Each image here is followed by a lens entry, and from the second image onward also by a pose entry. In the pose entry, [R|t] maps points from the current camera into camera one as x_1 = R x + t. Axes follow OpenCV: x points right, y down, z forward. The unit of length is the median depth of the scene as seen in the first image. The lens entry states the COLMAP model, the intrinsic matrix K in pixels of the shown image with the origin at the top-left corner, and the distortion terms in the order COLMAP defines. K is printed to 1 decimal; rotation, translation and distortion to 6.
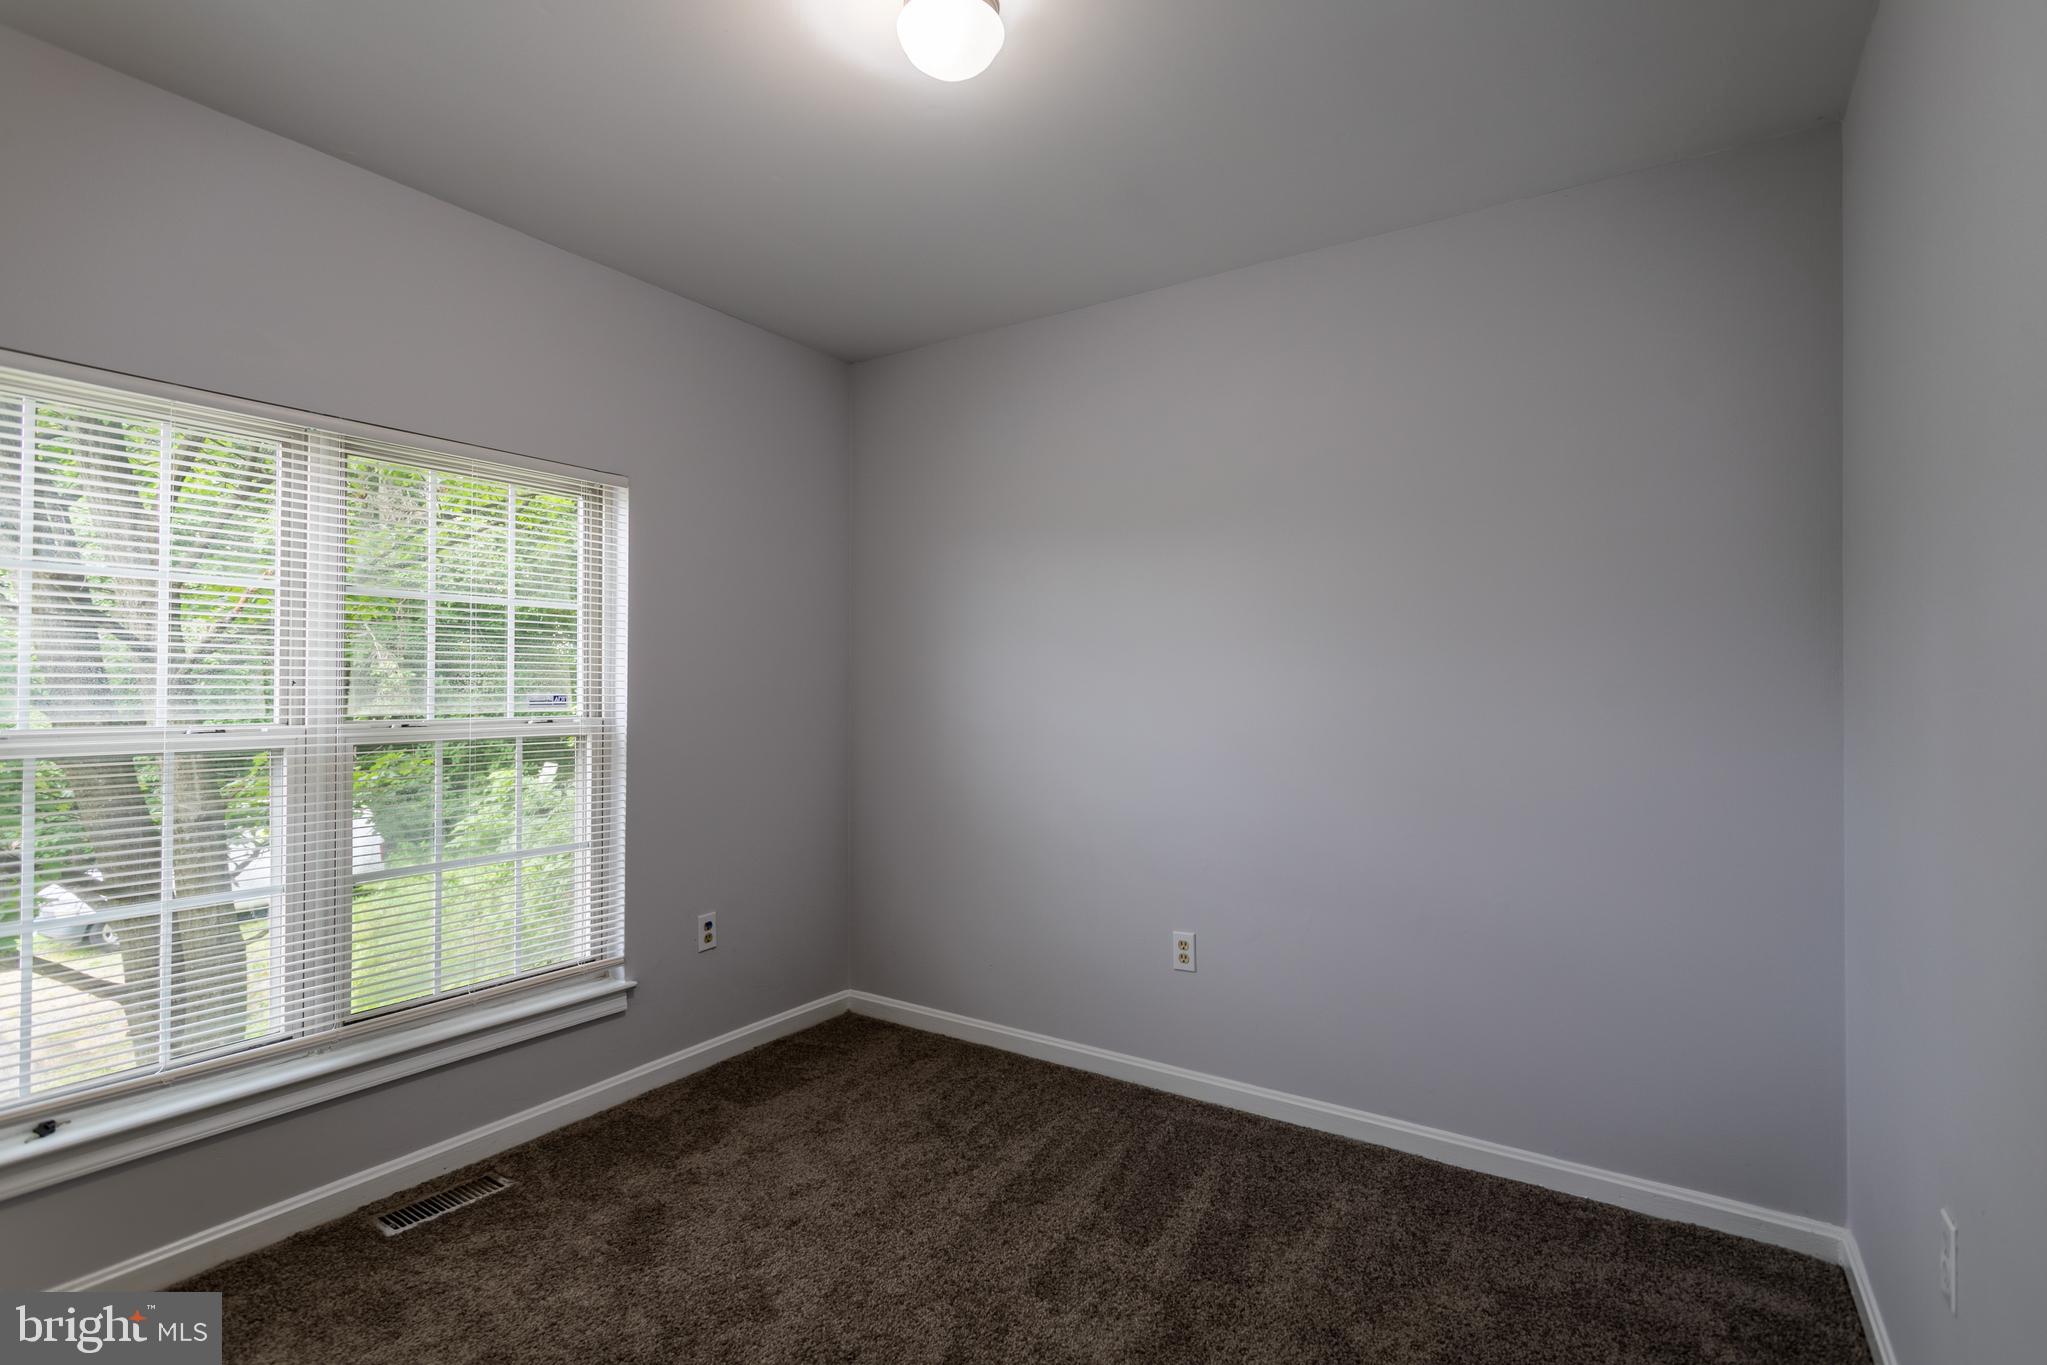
lens RADIAL K [[966.1, 0, 1021.2], [0, 966.1, 683.9], [0, 0, 1]] dist [-0.002304, 0.003486]
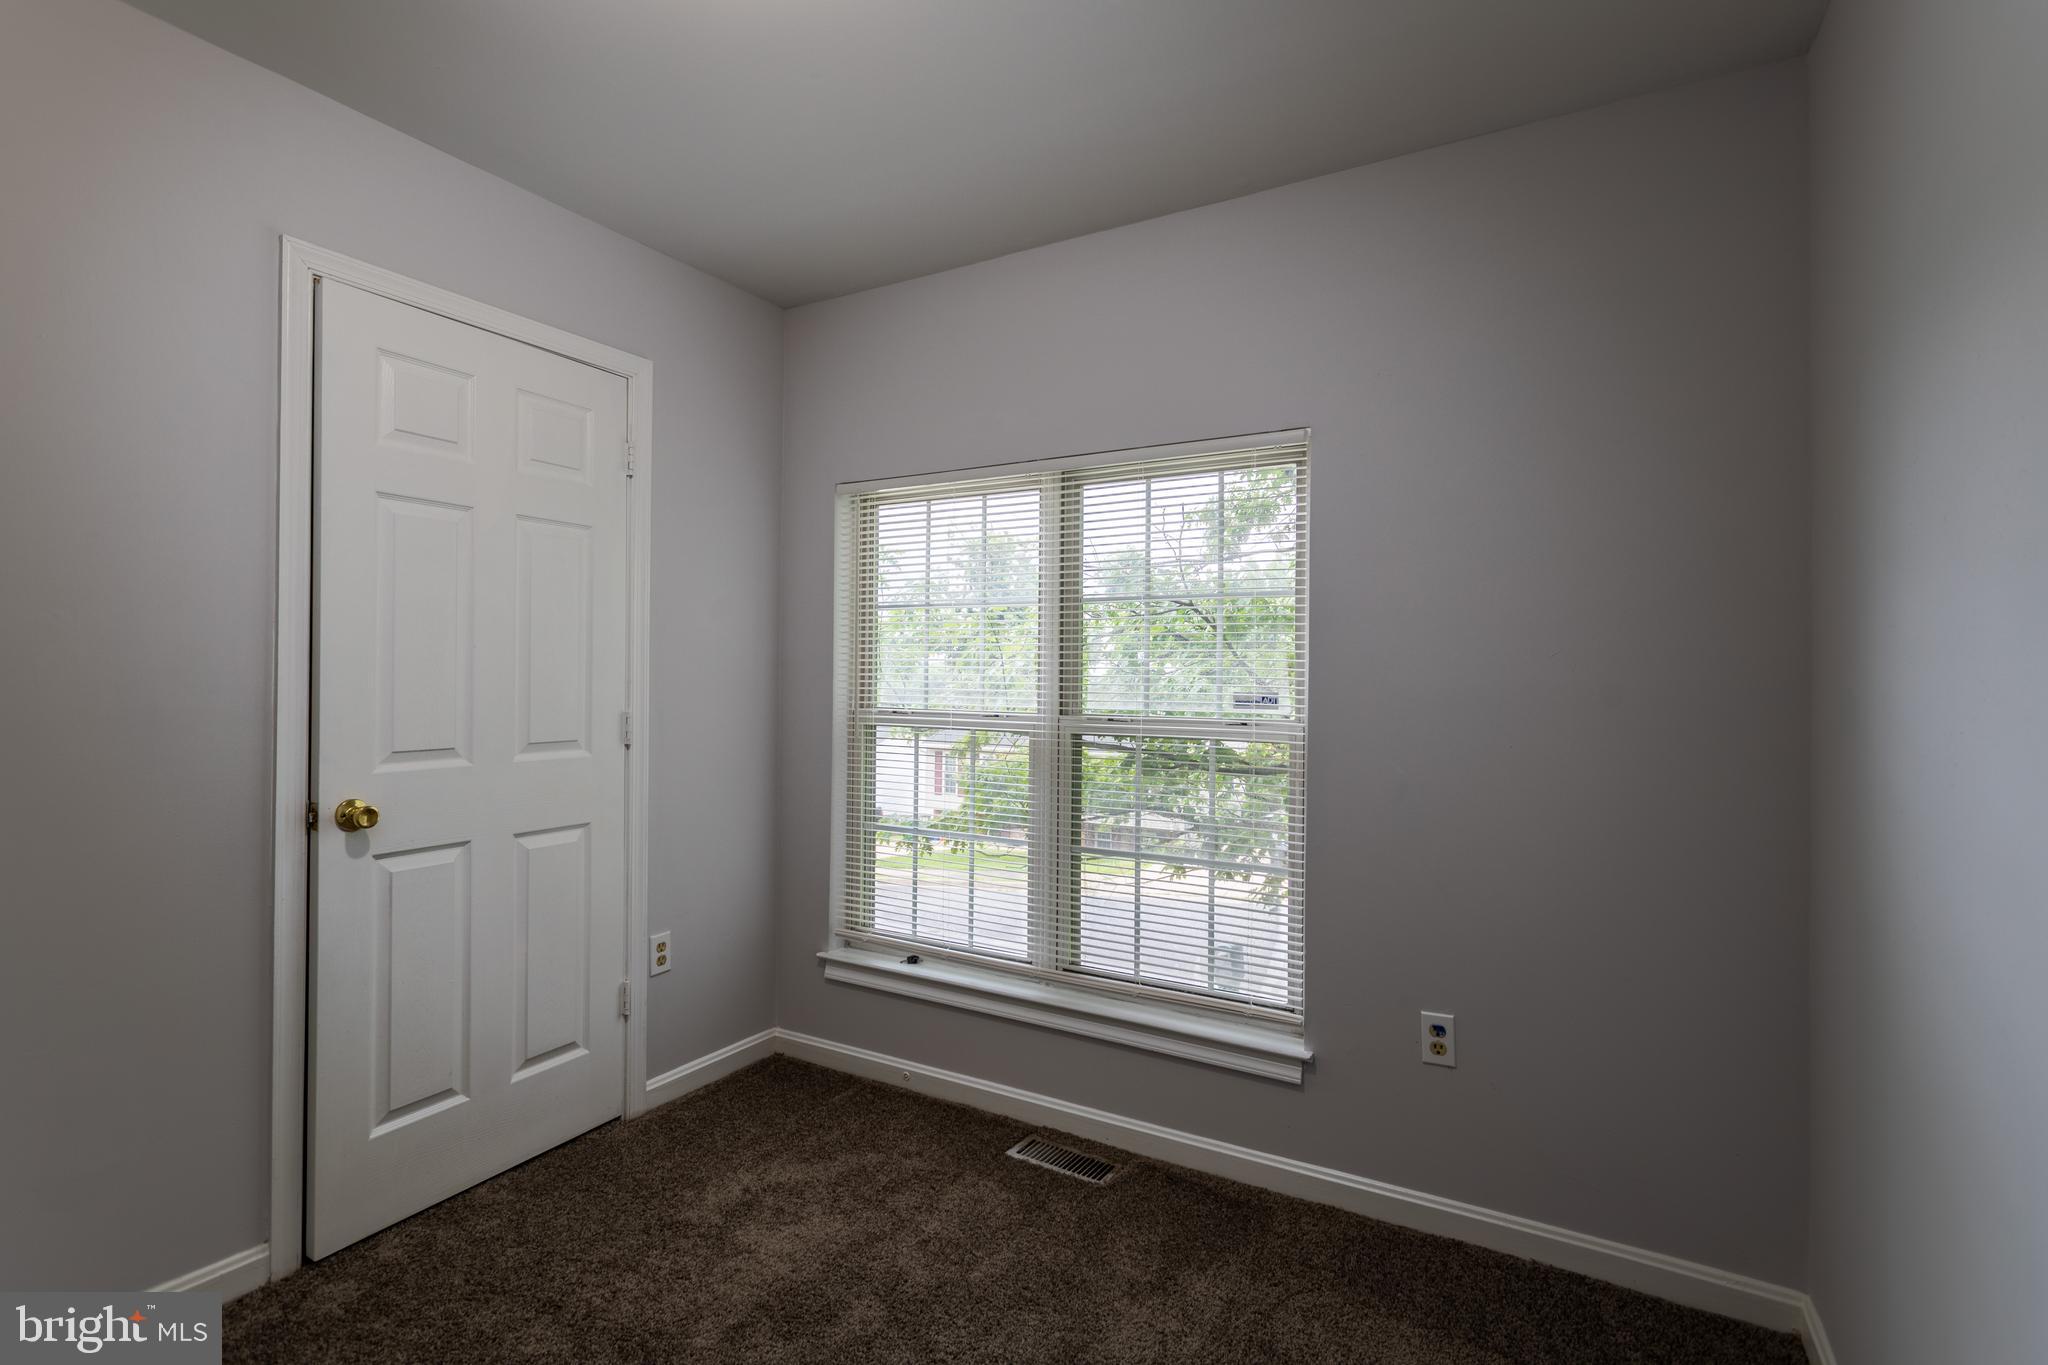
lens RADIAL K [[966.6, 0, 1017.2], [0, 966.6, 691.6], [0, 0, 1]] dist [-0.002304, 0.003486]
pose [[0.040281, -0.002633, -0.999185, 0.420411], [-0.011334, 0.999931, -0.003092, 0.015229], [0.999124, 0.011449, 0.040248, 0.786408]]
